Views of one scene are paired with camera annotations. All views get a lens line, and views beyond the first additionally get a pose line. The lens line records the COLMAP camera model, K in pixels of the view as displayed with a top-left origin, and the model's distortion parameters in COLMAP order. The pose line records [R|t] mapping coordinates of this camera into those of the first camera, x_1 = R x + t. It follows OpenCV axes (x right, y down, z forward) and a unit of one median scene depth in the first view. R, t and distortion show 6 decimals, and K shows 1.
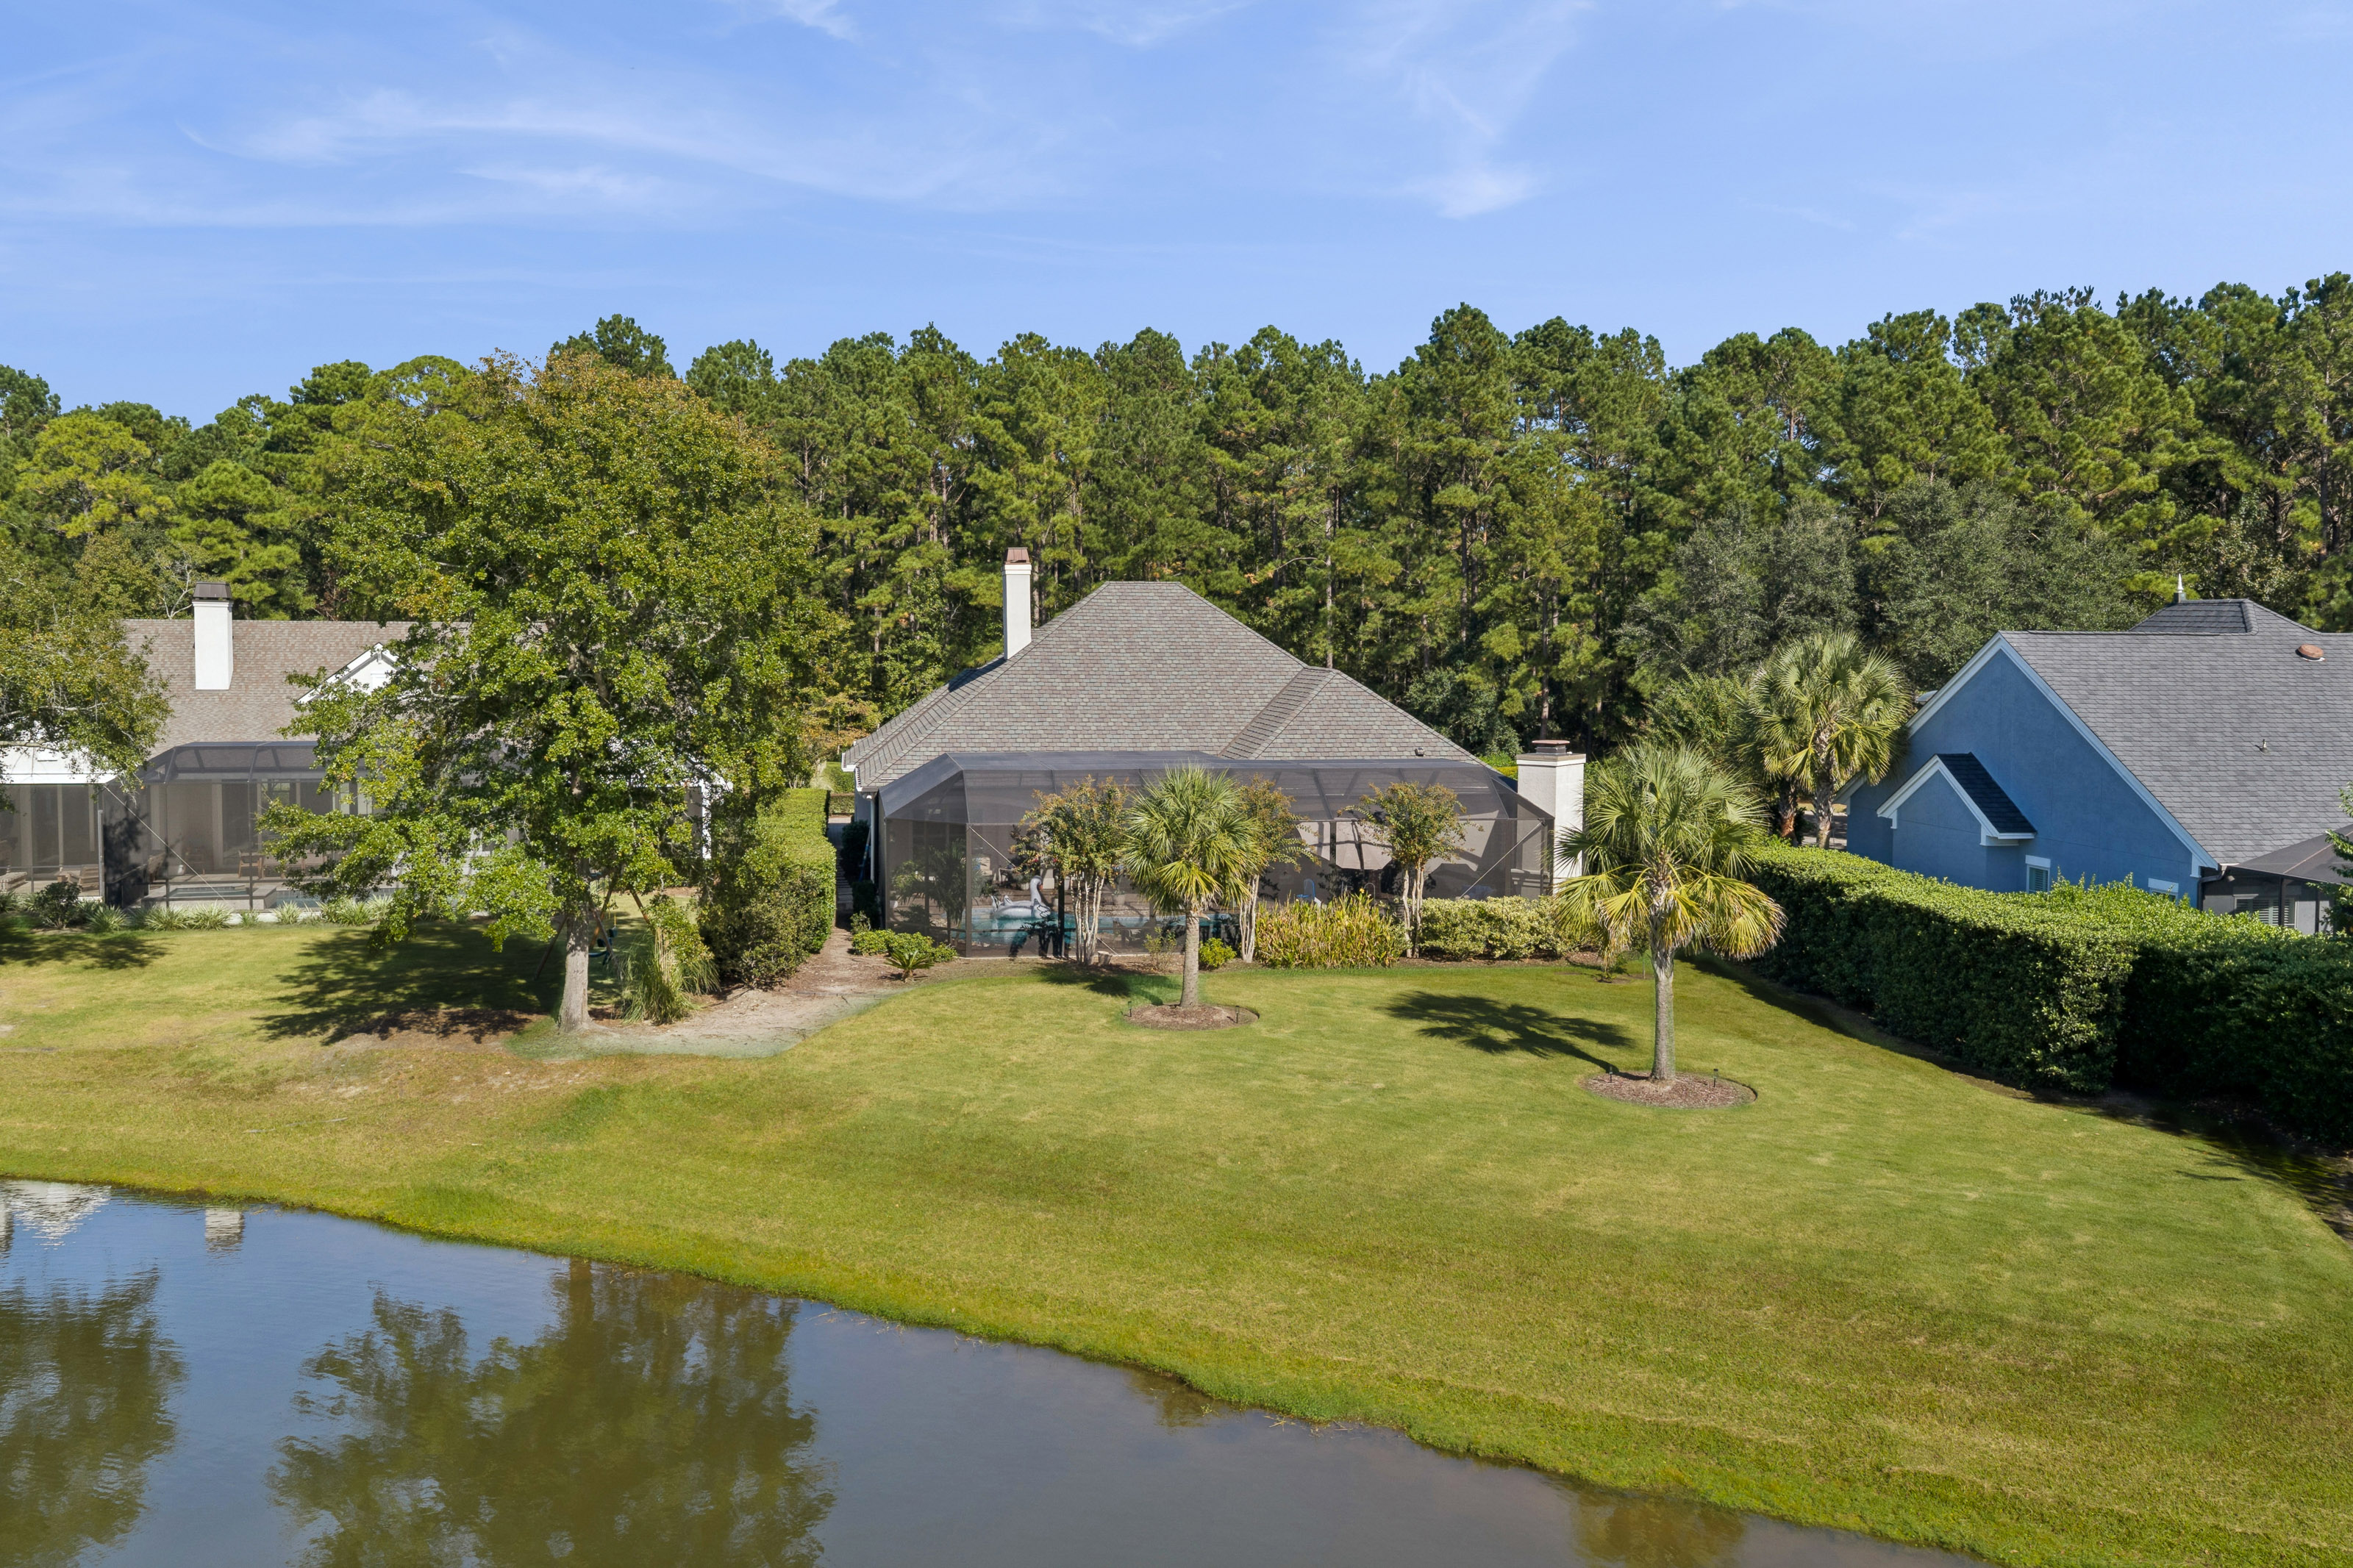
lens RADIAL K [[1931.5, 0, 1175.5], [0, 1931.5, 820.0], [0, 0, 1]] dist [0.005638, -0.009137]
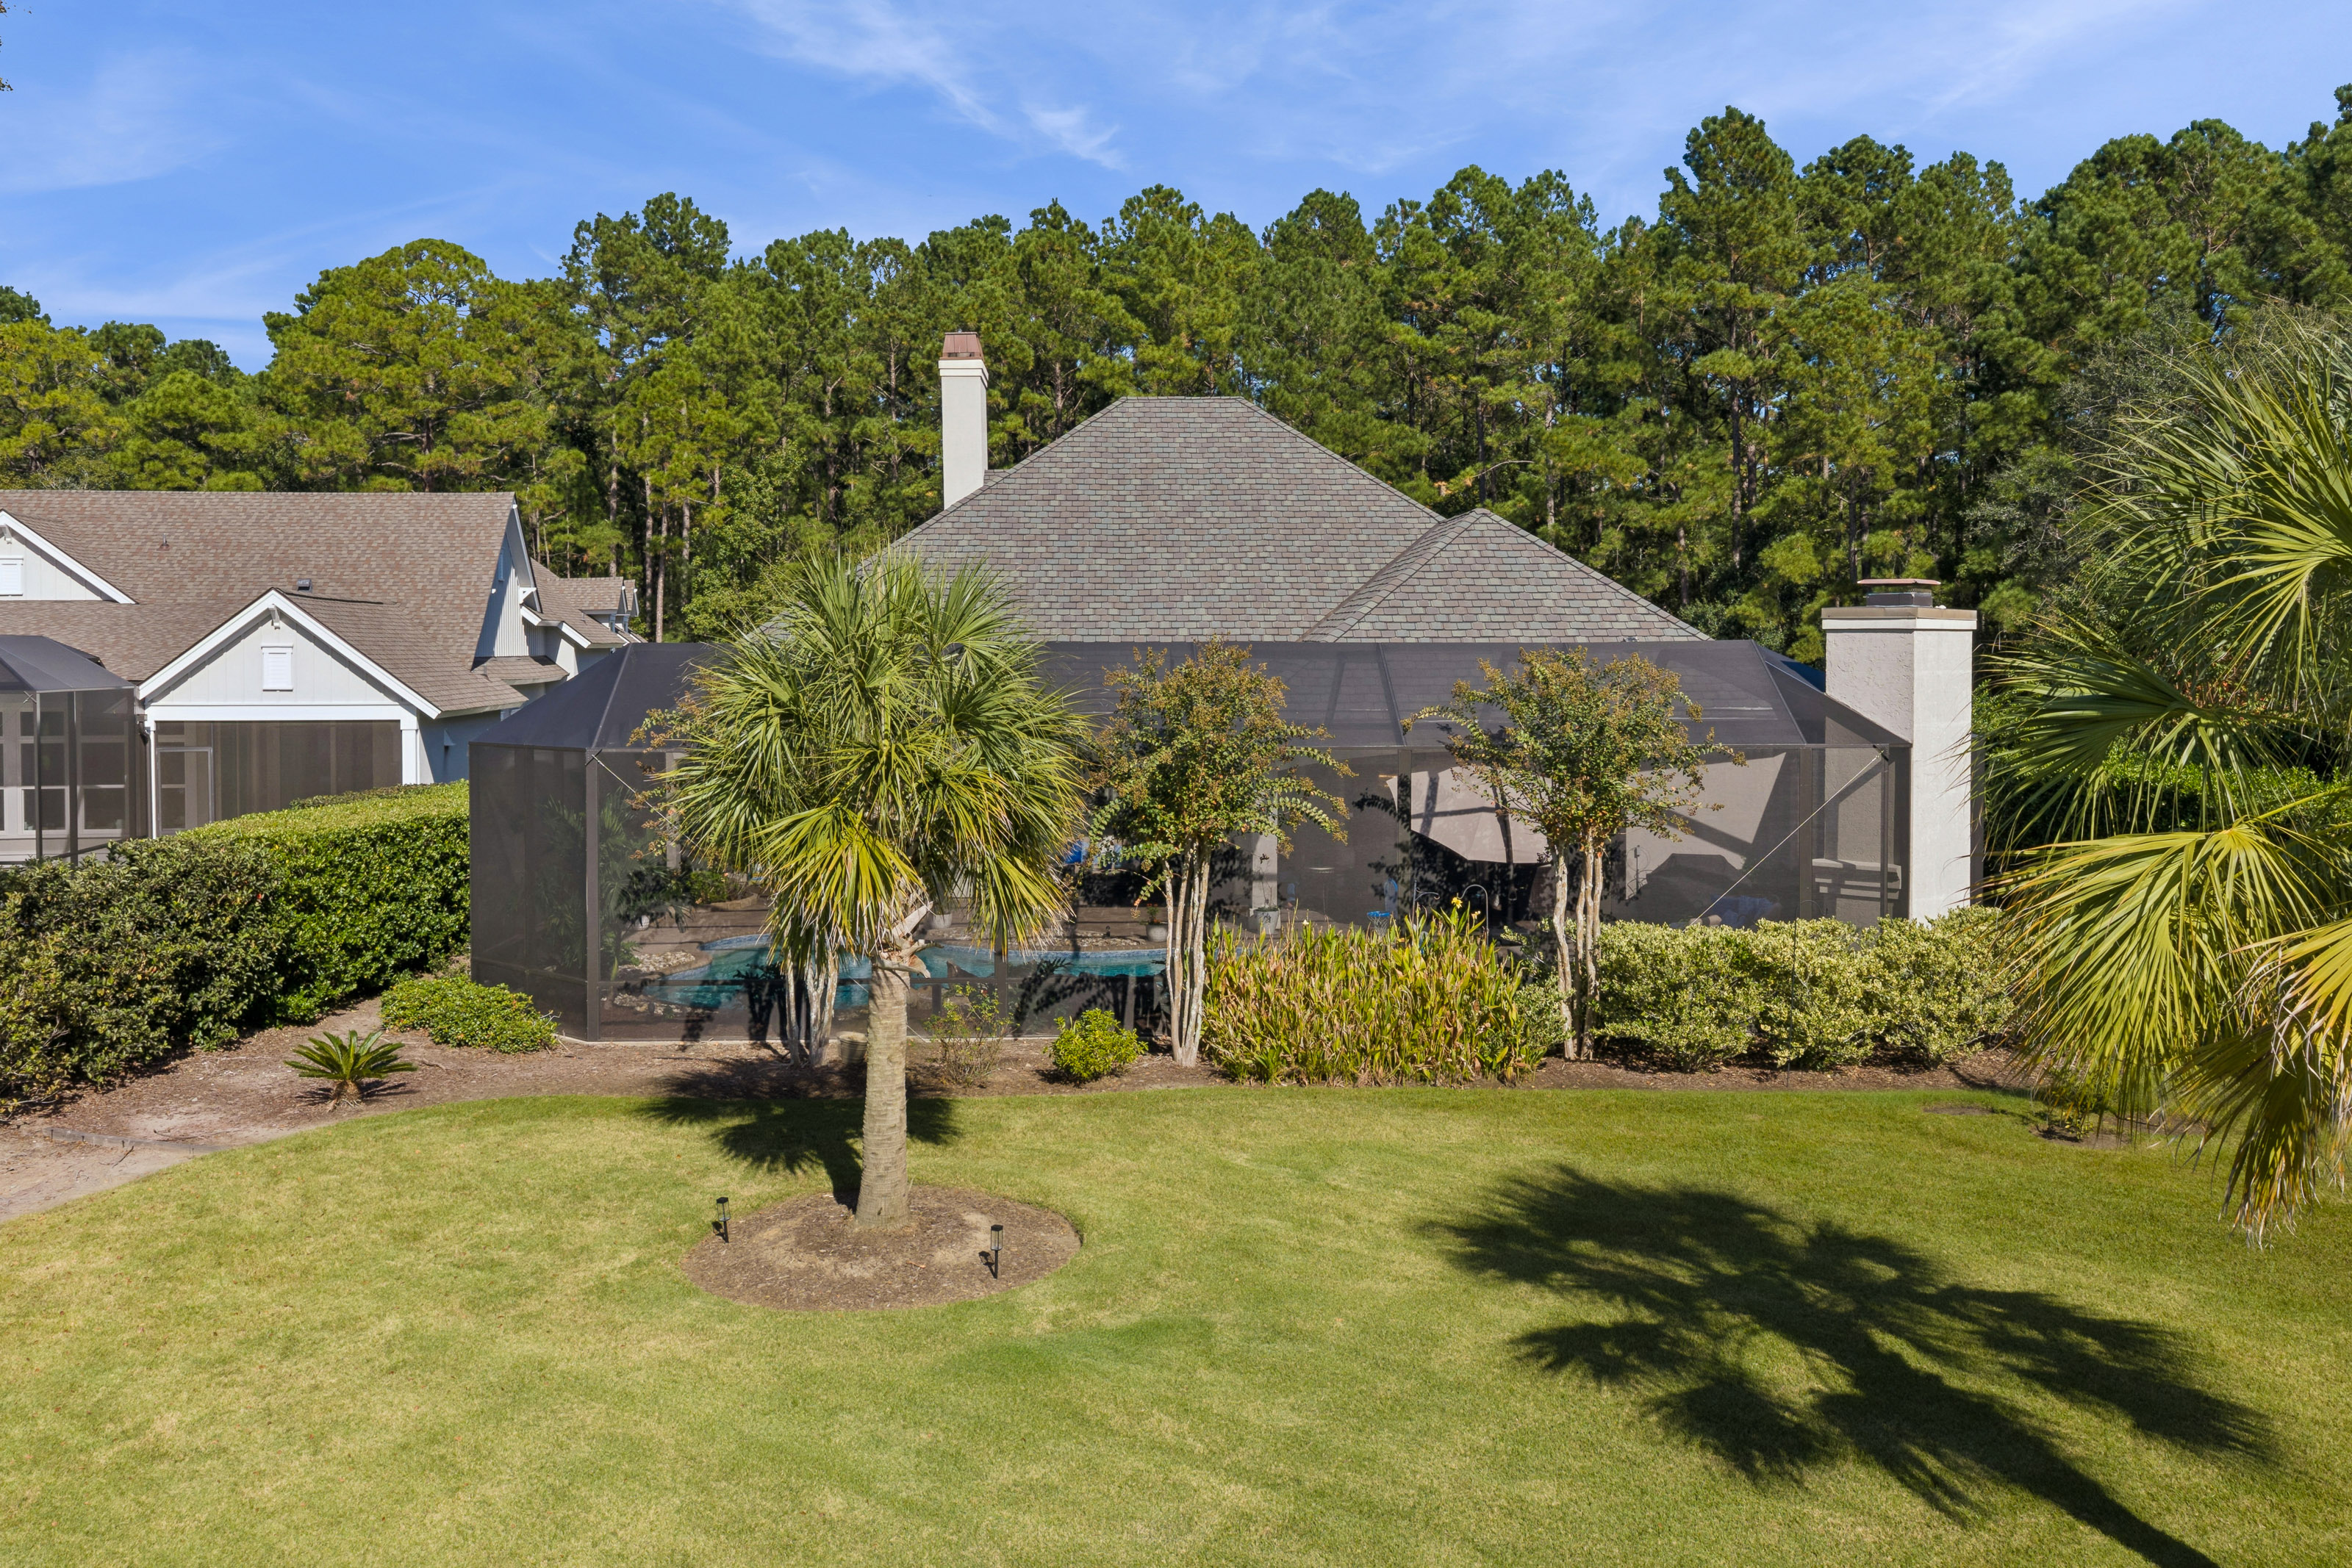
lens RADIAL K [[2009.7, 0, 1177.5], [0, 2009.7, 720.5], [0, 0, 1]] dist [-0.008987, 0.001274]
pose [[0.991417, -0.002510, -0.130716, 0.041664], [-0.005020, 0.998348, -0.057246, 0.009845], [0.130644, 0.057410, 0.989766, 0.243427]]
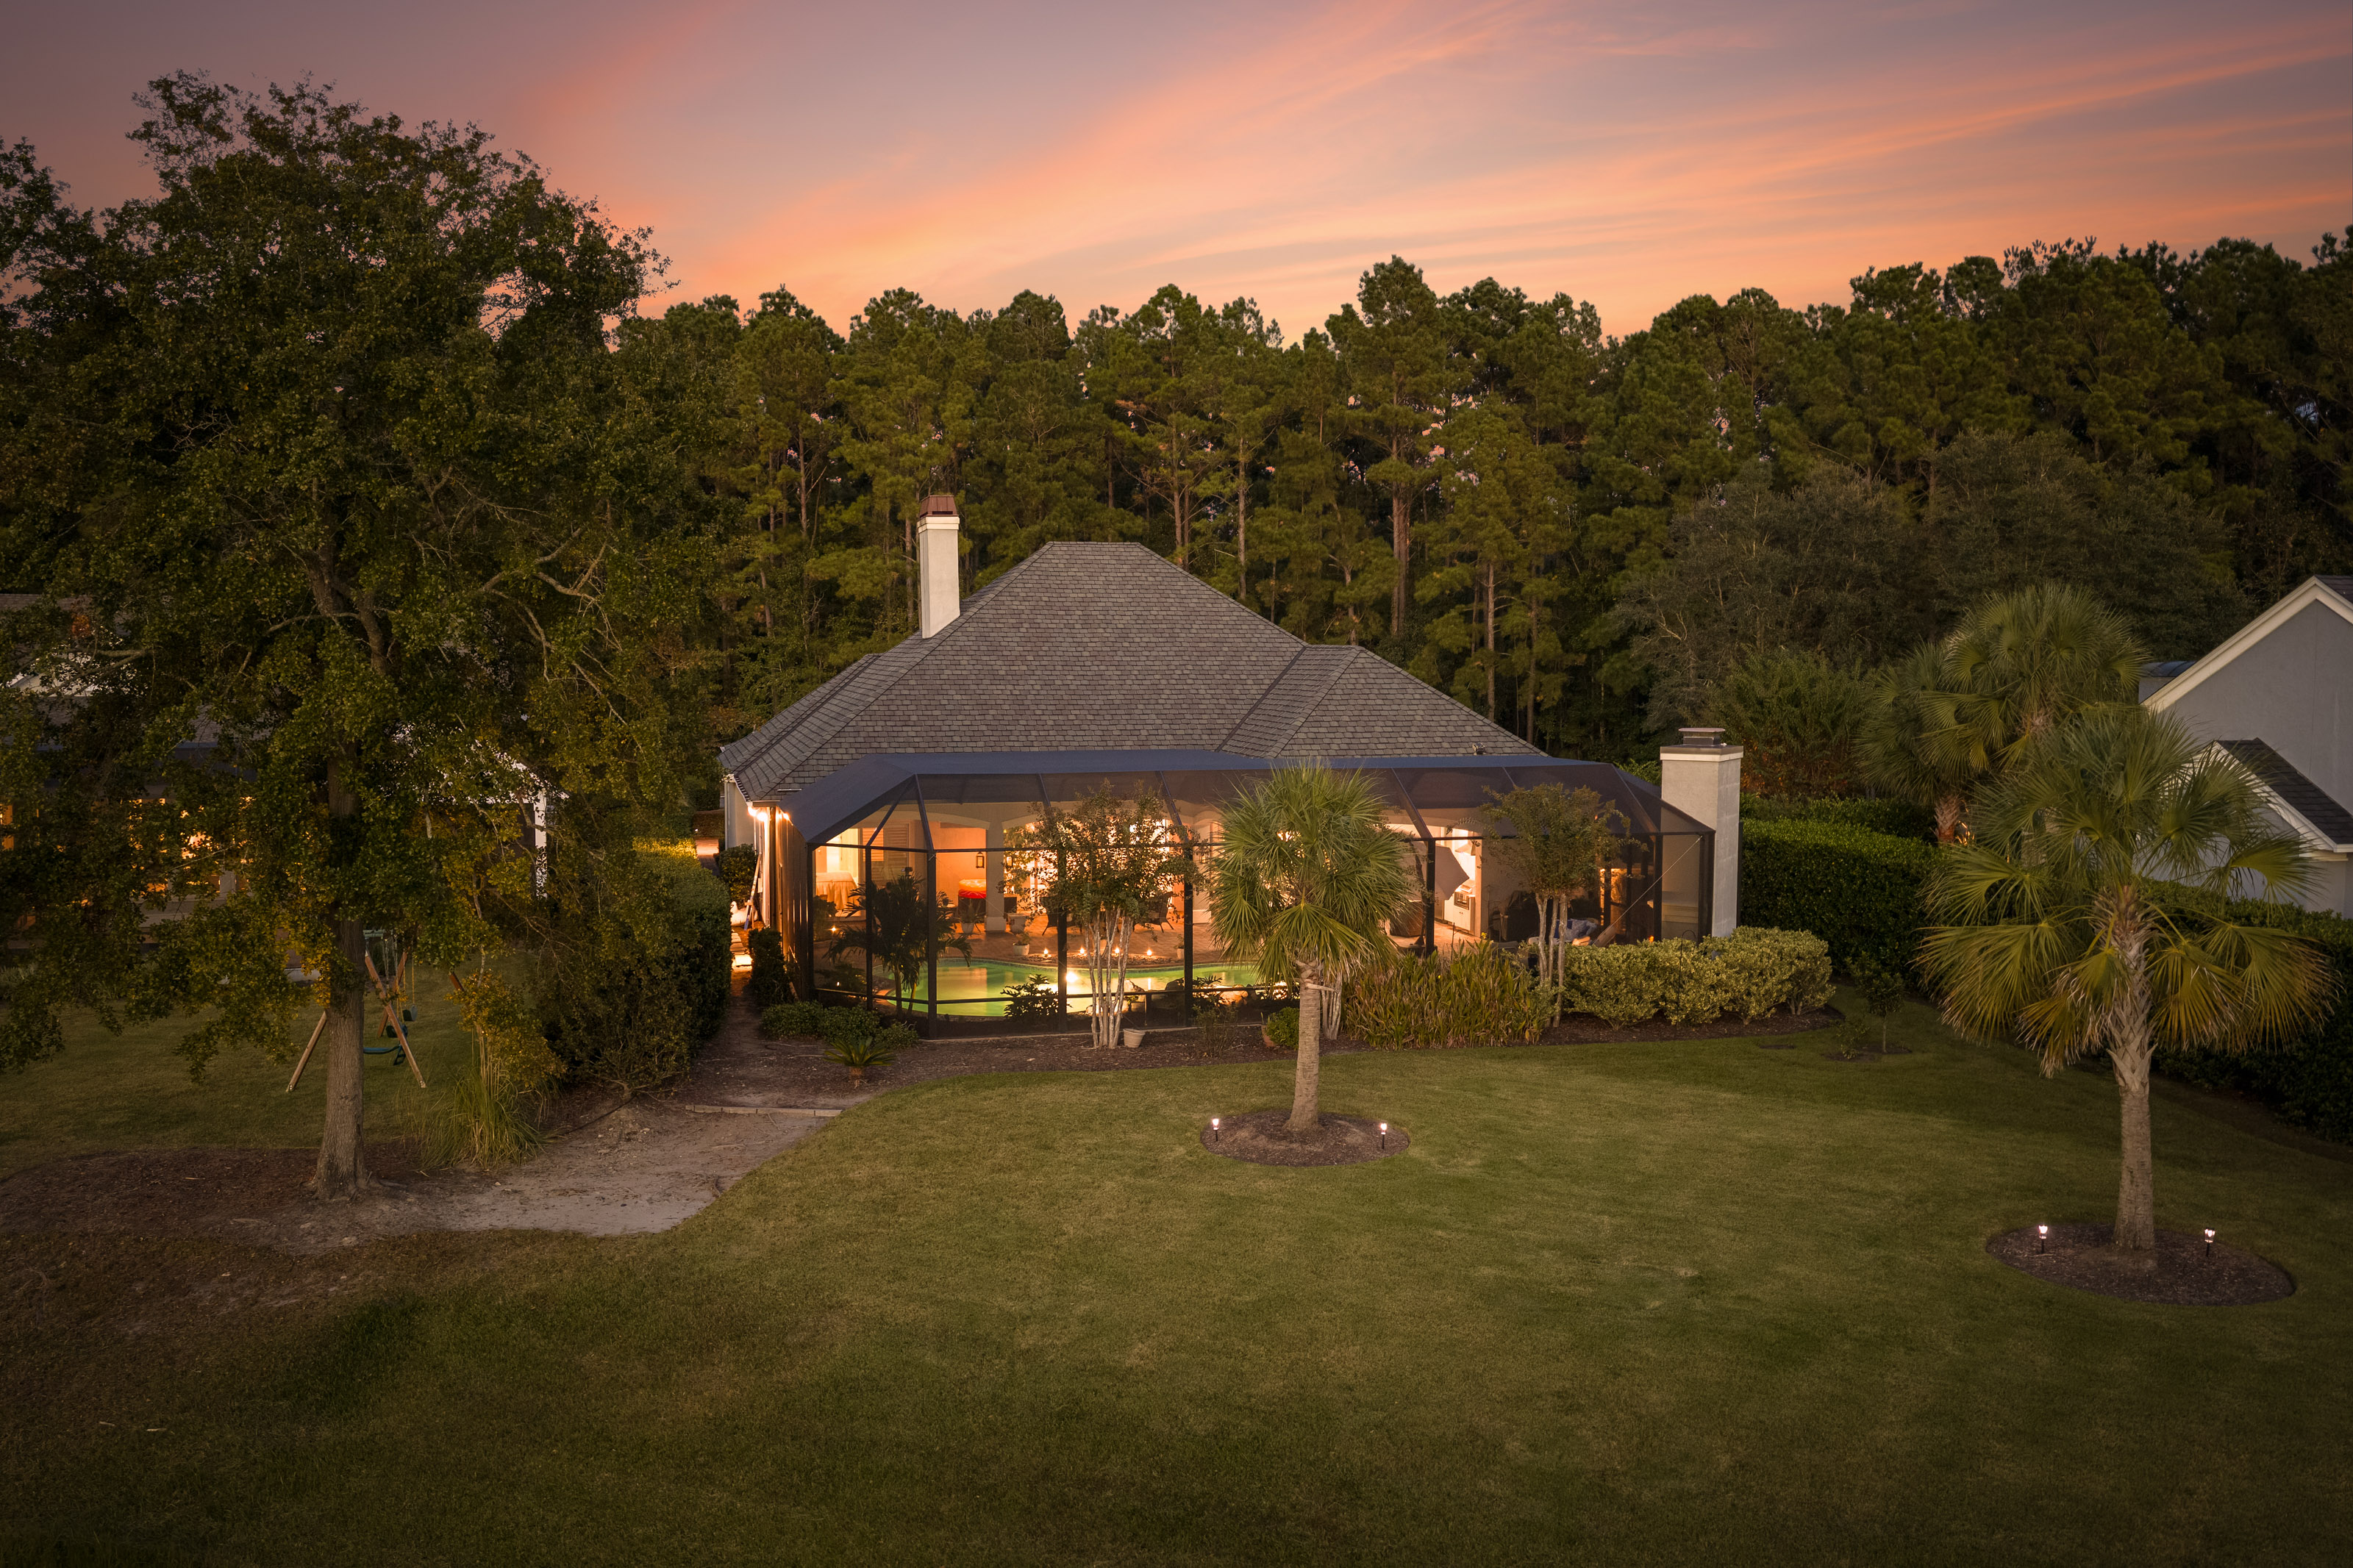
lens RADIAL K [[1903.5, 0, 1183.6], [0, 1903.5, 857.1], [0, 0, 1]] dist [-0.004372, 0.001894]
pose [[0.995523, -0.013316, 0.093572, -0.036045], [0.012215, 0.999849, 0.012323, -0.001332], [-0.093722, -0.011125, 0.995536, 0.135762]]
